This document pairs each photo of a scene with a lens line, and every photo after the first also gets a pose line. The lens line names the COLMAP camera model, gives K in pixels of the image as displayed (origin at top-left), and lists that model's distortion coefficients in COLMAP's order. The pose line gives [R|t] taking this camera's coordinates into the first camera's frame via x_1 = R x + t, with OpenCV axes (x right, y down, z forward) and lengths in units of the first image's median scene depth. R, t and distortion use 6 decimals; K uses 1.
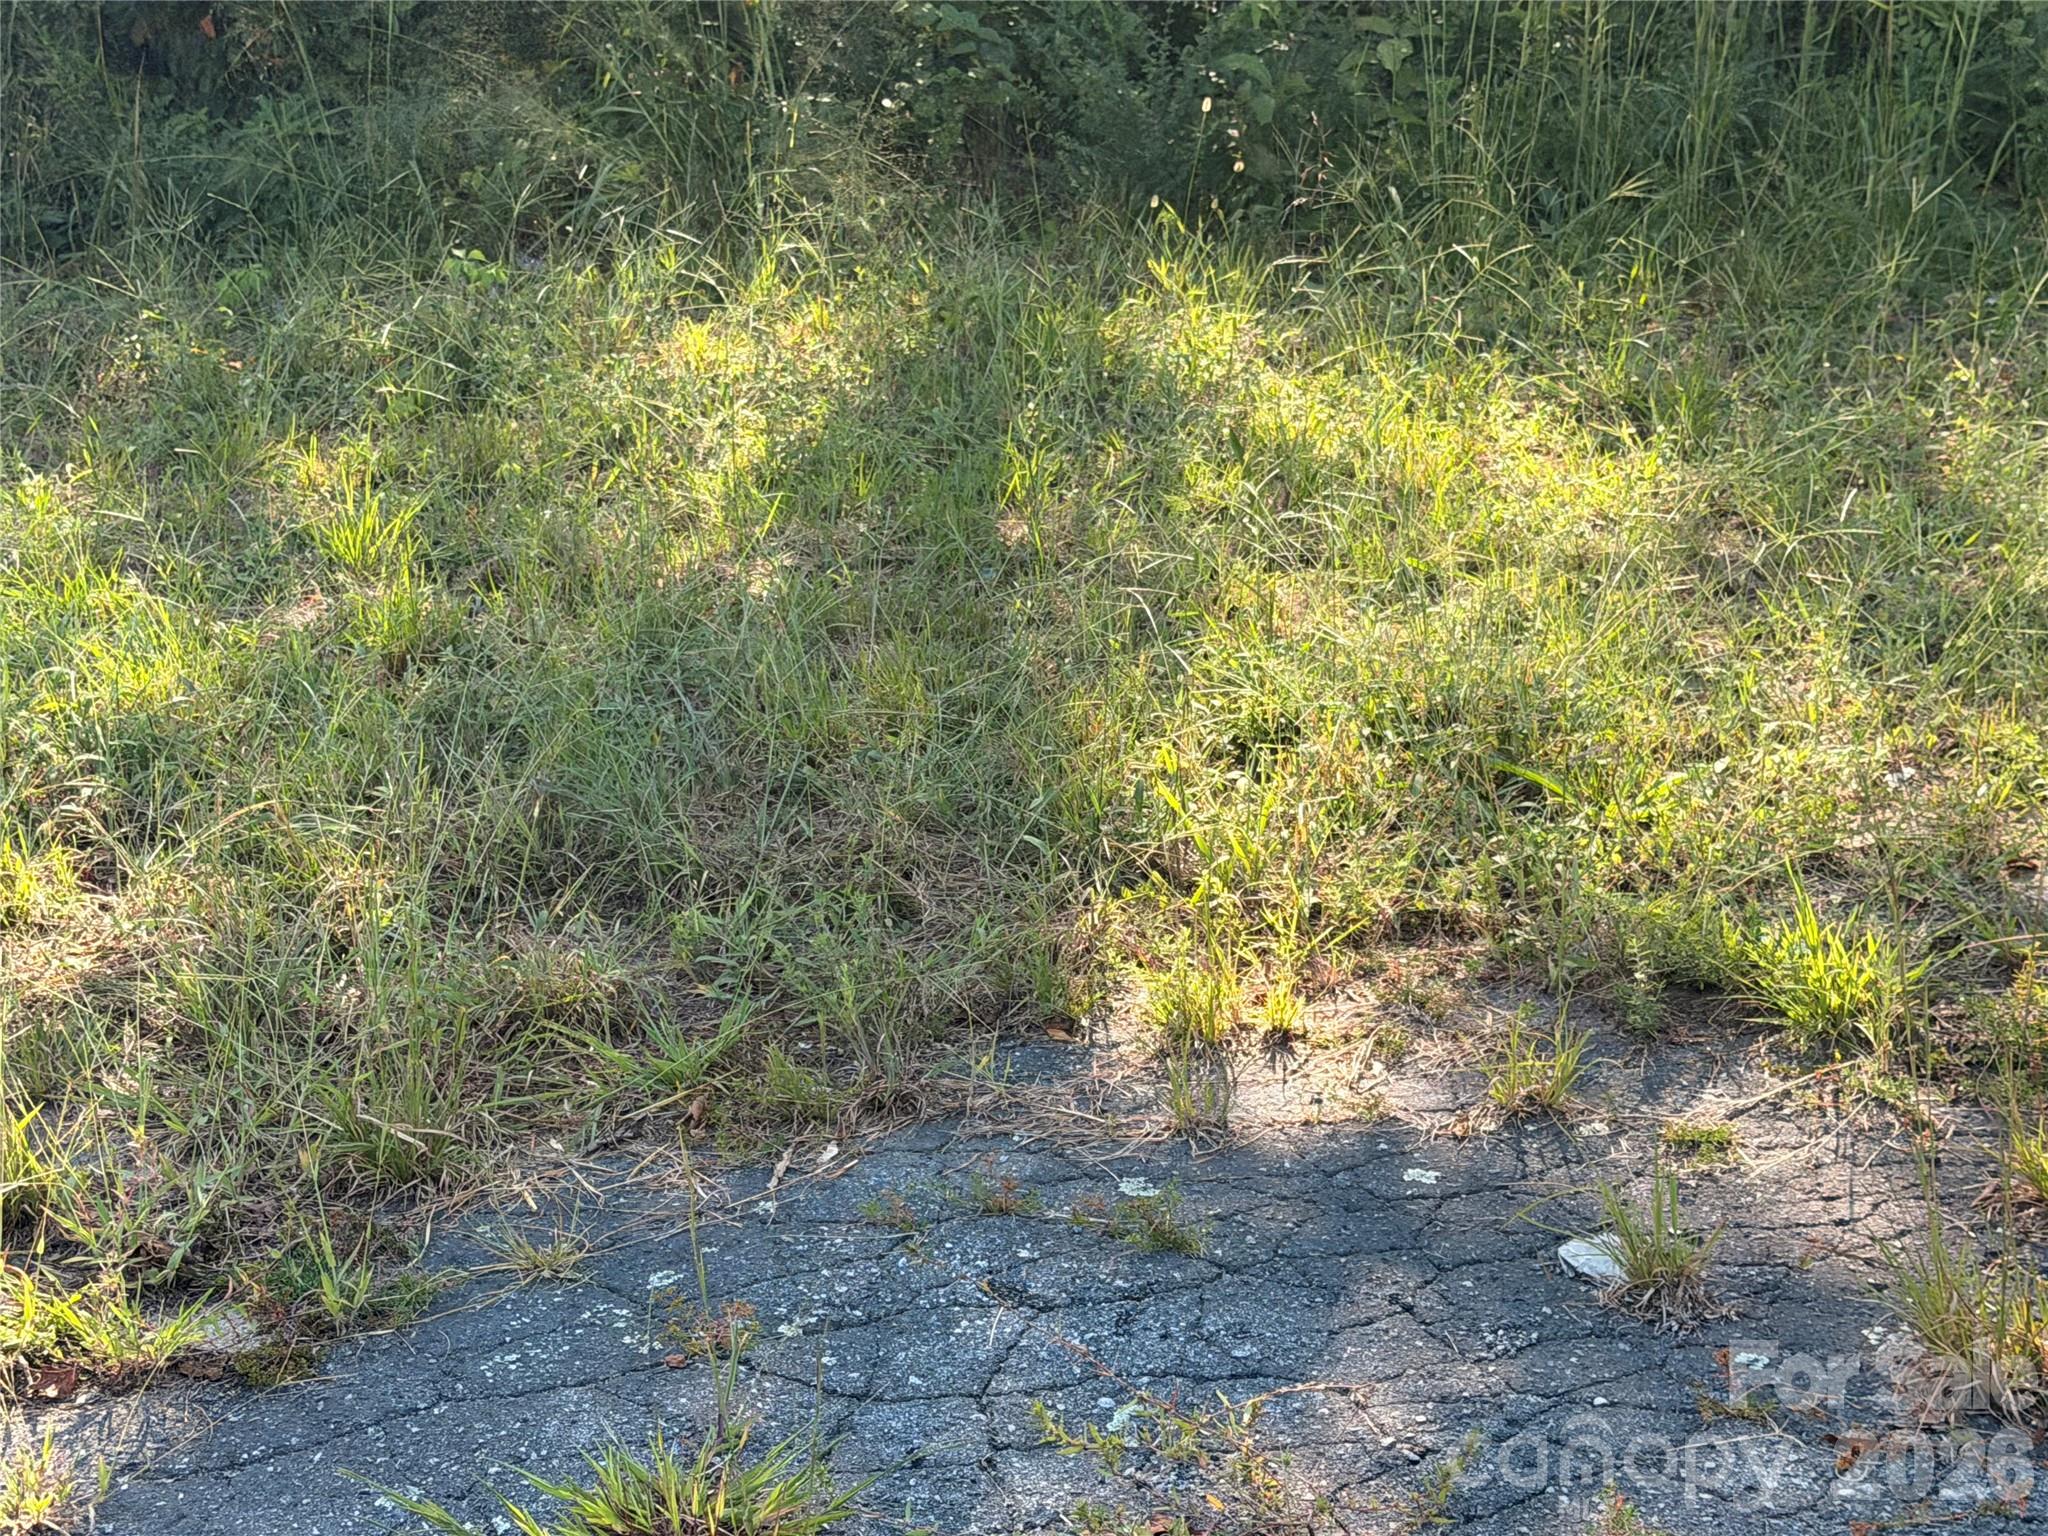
lens RADIAL K [[3608.6, 0, 1019.9], [0, 3608.6, 768.4], [0, 0, 1]] dist [0.143446, -0.143876]
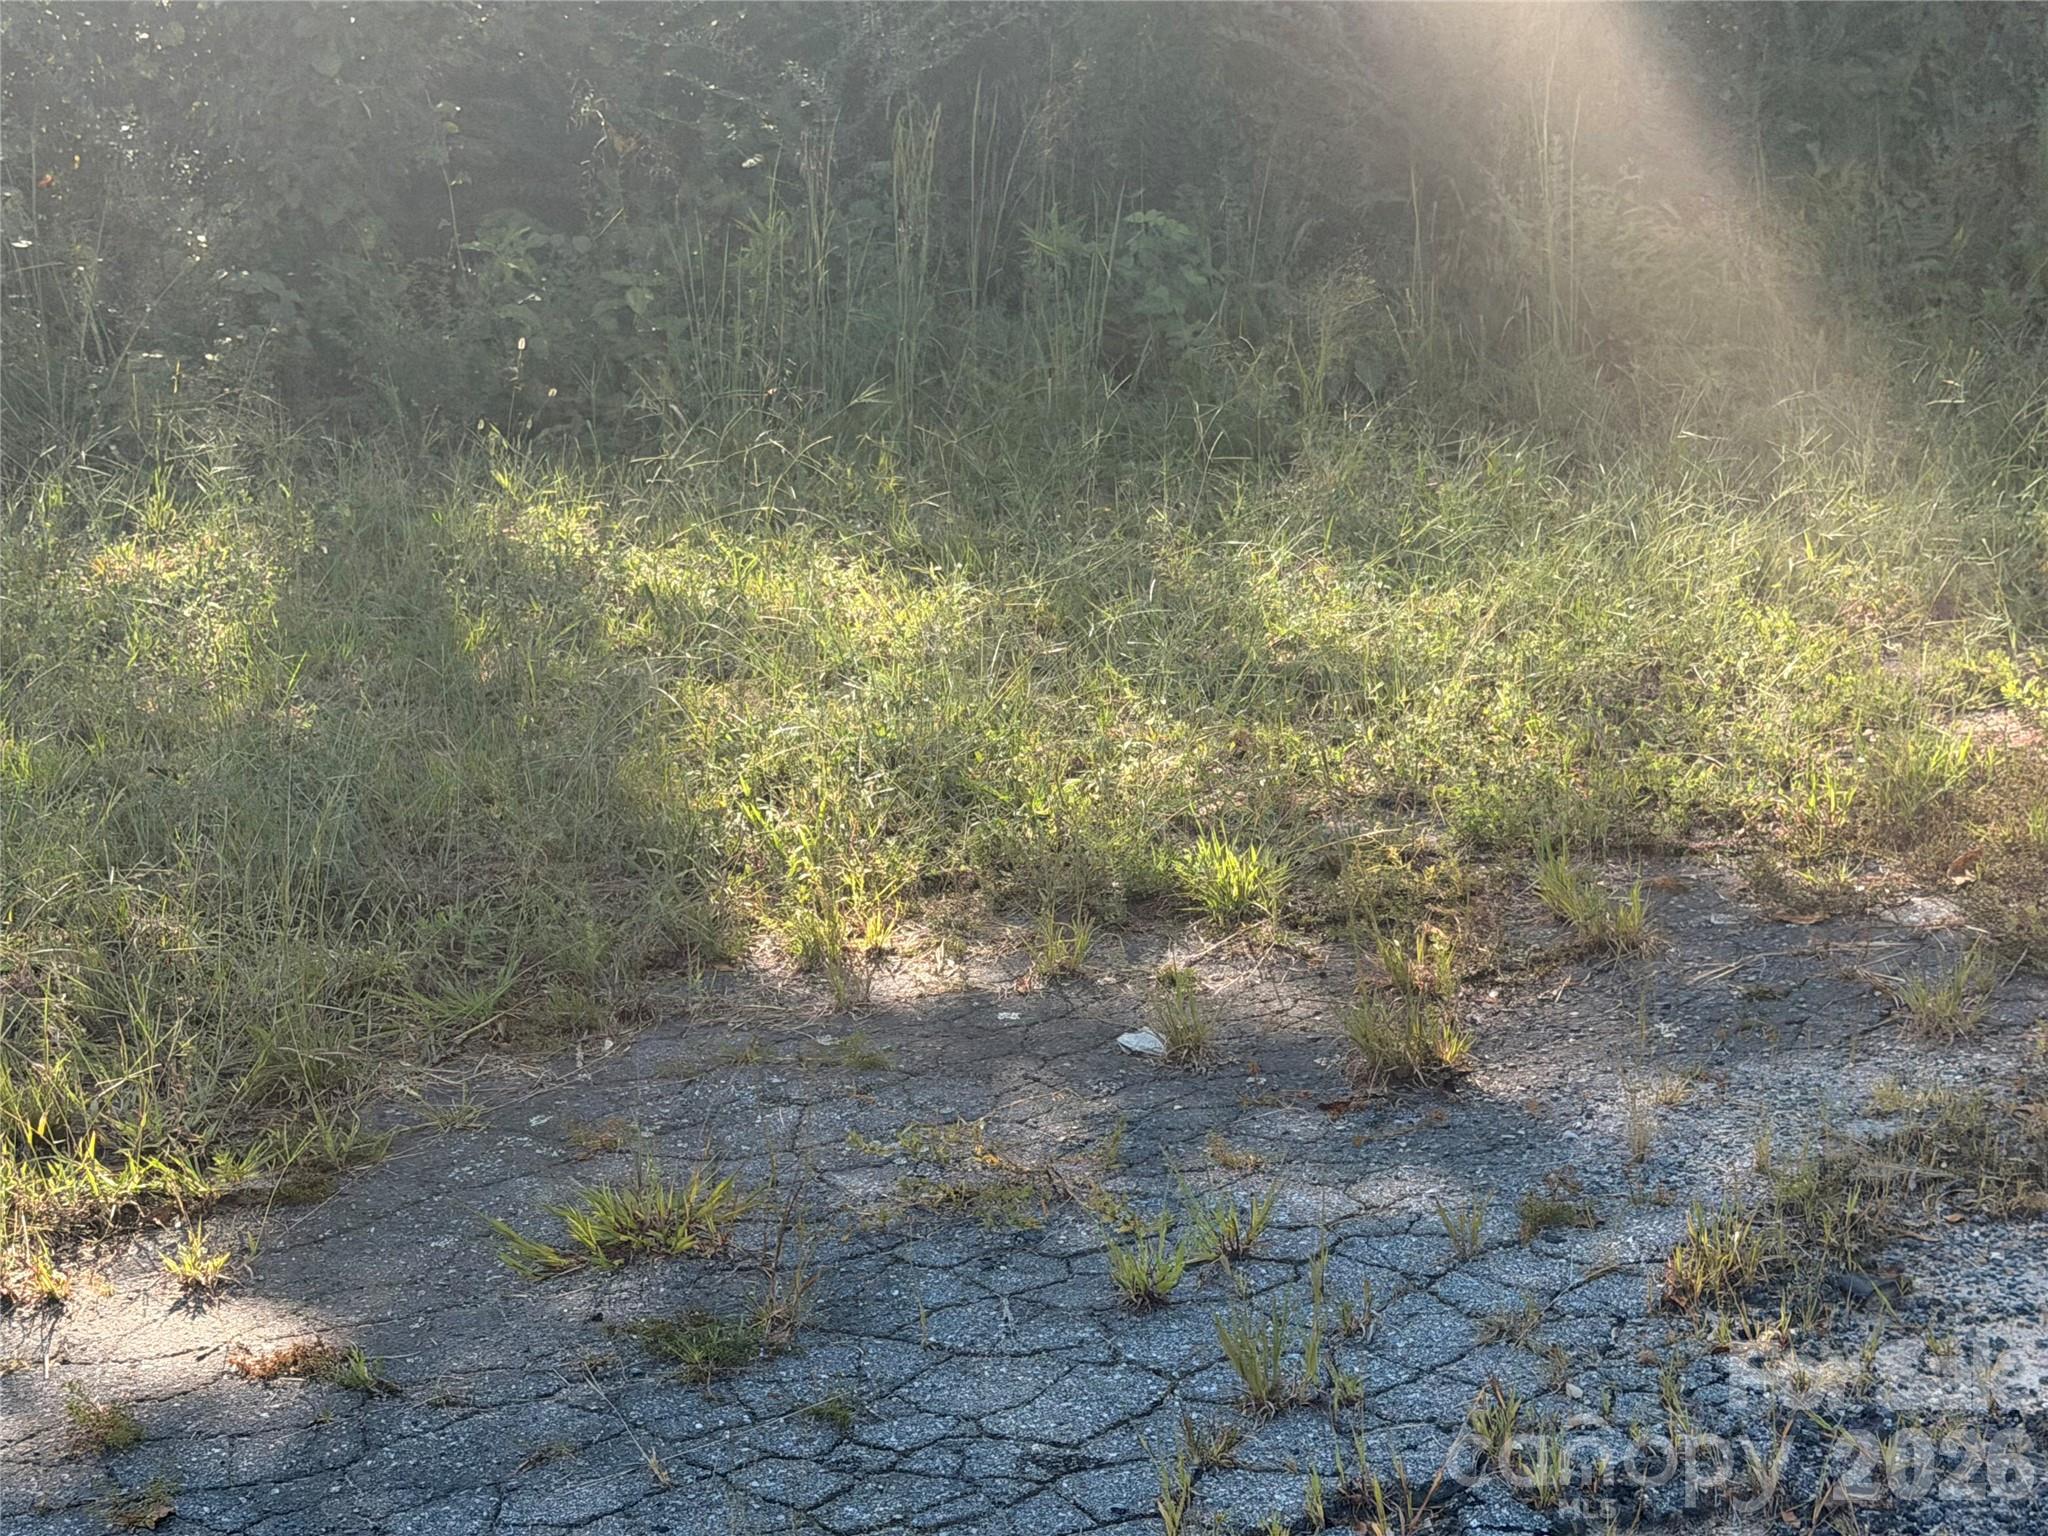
lens RADIAL K [[3670.5, 0, 1061.9], [0, 3670.5, 758.7], [0, 0, 1]] dist [0.143507, -0.040987]
pose [[0.954568, -0.077103, 0.287844, -0.281927], [0.098601, 0.993260, -0.060930, 0.096586], [-0.281206, 0.086543, 0.955737, -0.442283]]
